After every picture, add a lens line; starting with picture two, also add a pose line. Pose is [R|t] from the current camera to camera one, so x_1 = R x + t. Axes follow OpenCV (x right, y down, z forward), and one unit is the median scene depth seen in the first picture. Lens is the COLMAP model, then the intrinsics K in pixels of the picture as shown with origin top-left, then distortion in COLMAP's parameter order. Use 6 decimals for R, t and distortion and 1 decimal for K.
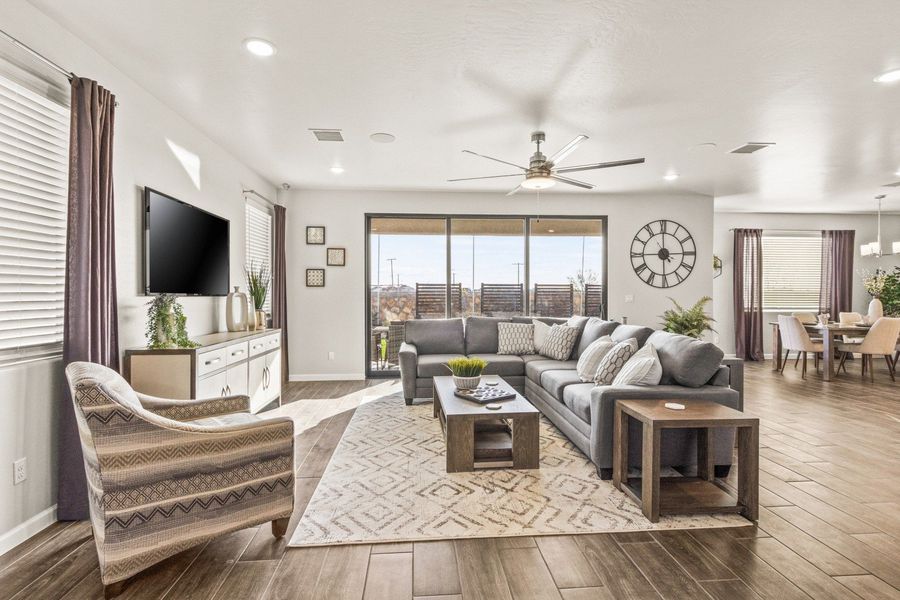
lens RADIAL K [[429.6, 0, 456.0], [0, 429.6, 297.4], [0, 0, 1]] dist [0.004870, 0.000513]
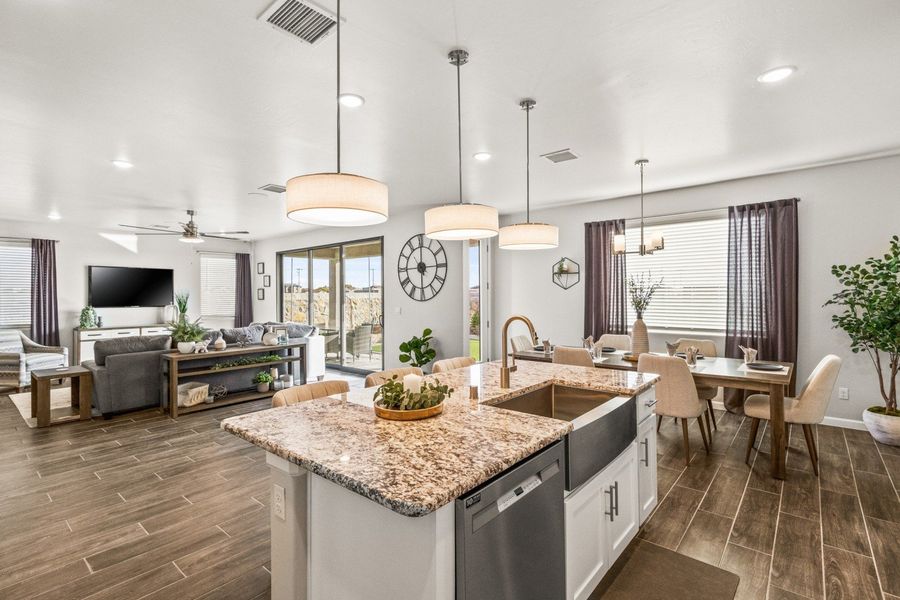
lens RADIAL K [[429.6, 0, 451.6], [0, 429.6, 292.1], [0, 0, 1]] dist [0.004870, 0.000513]
pose [[0.706307, -0.009148, -0.707846, 1.491973], [0.000983, 0.999928, -0.011943, -0.036860], [0.707905, 0.007740, 0.706266, 0.403256]]
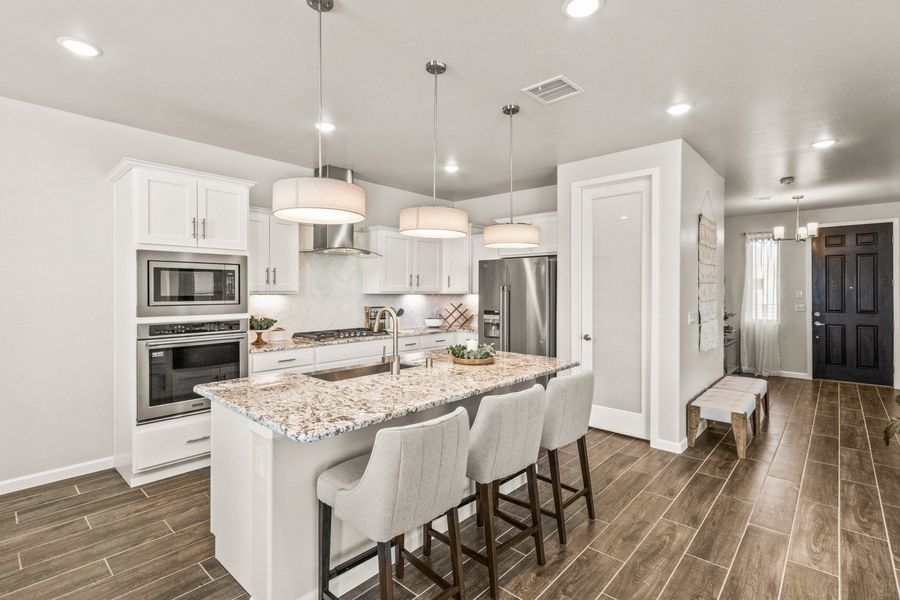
lens RADIAL K [[429.6, 0, 448.6], [0, 429.6, 291.1], [0, 0, 1]] dist [0.004870, 0.000513]
pose [[-0.678541, -0.000707, 0.734562, 0.833671], [0.005123, 0.999971, 0.005694, -0.039567], [-0.734544, 0.007627, -0.678518, 1.024468]]
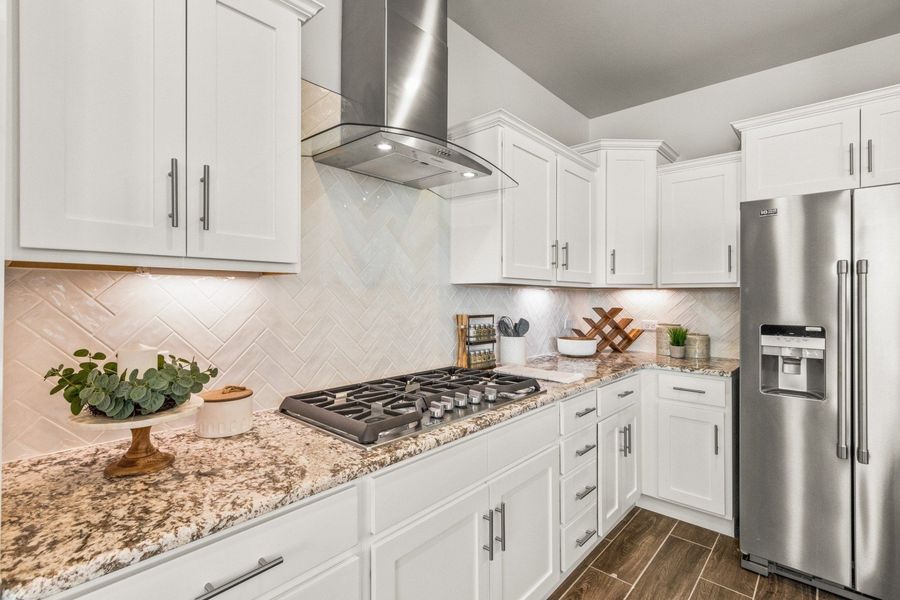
lens RADIAL K [[429.6, 0, 452.2], [0, 429.6, 292.3], [0, 0, 1]] dist [0.004870, 0.000513]
pose [[-0.688532, 0.003078, 0.725200, 1.372281], [0.001703, 0.999995, -0.002627, -0.020166], [-0.725204, -0.000574, -0.688534, 0.792739]]
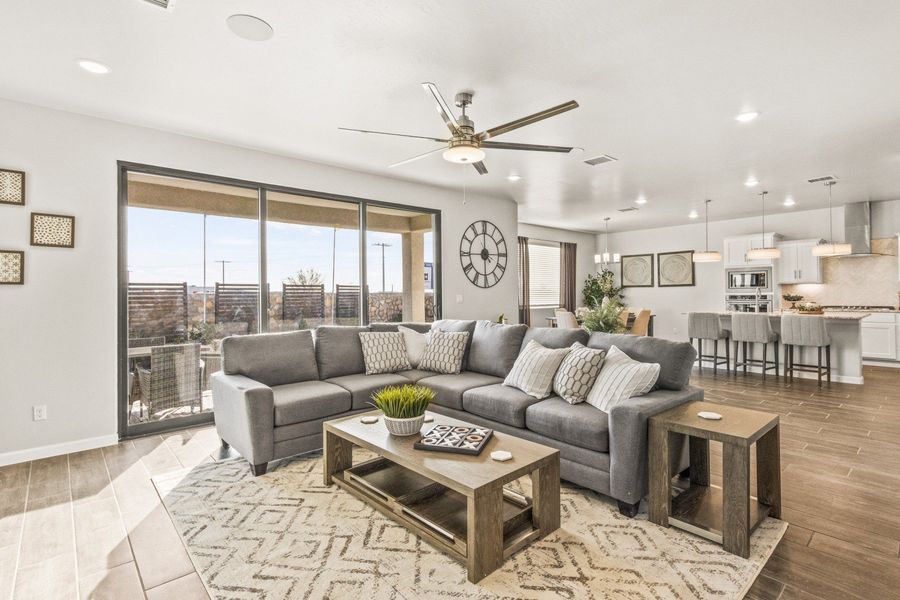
lens RADIAL K [[429.6, 0, 453.6], [0, 429.6, 293.6], [0, 0, 1]] dist [0.004870, 0.000513]
pose [[0.799864, -0.007032, 0.600140, -0.222789], [0.013882, 0.999881, -0.006786, -0.003085], [-0.600021, 0.013759, 0.799866, 0.280051]]
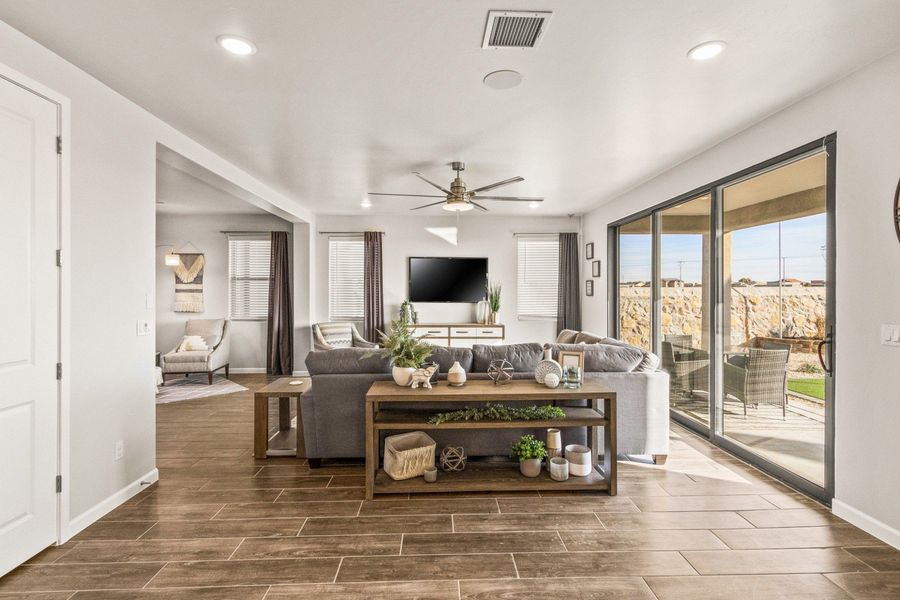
lens RADIAL K [[429.6, 0, 446.9], [0, 429.6, 291.5], [0, 0, 1]] dist [0.004870, 0.000513]
pose [[-0.058064, -0.000605, -0.998313, 0.943324], [-0.008652, 0.999963, -0.000103, -0.036996], [0.998275, 0.008631, -0.058067, 0.762366]]
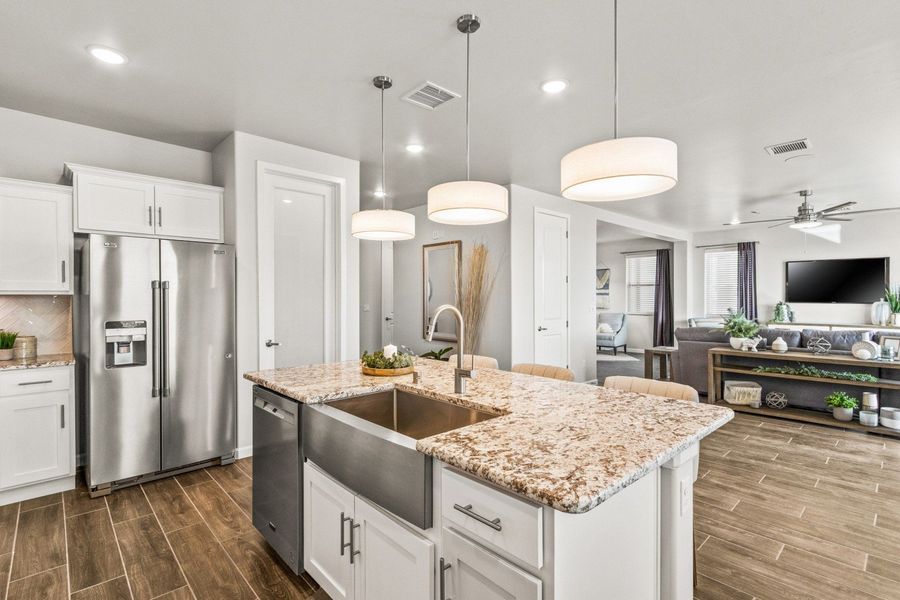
lens RADIAL K [[429.6, 0, 445.3], [0, 429.6, 300.5], [0, 0, 1]] dist [0.004870, 0.000513]
pose [[-0.789585, 0.006445, -0.613607, 1.453434], [-0.001925, 0.999914, 0.012980, -0.027176], [0.613638, 0.011431, -0.789505, 1.022736]]
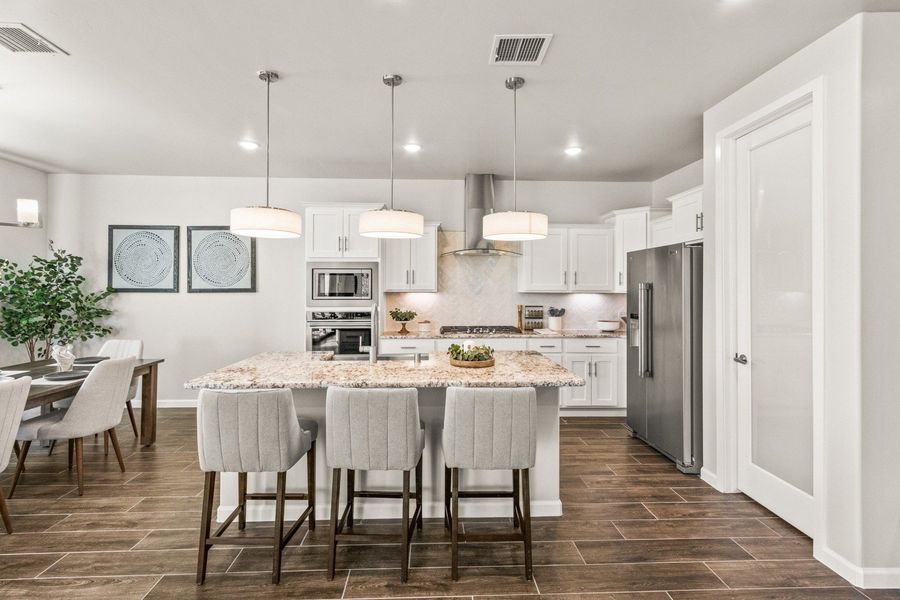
lens RADIAL K [[429.6, 0, 445.7], [0, 429.6, 287.1], [0, 0, 1]] dist [0.004870, 0.000513]
pose [[0.046389, 0.006391, 0.998903, 0.692939], [0.005857, 0.999961, -0.006670, -0.035597], [-0.998906, 0.006160, 0.046350, 0.632106]]
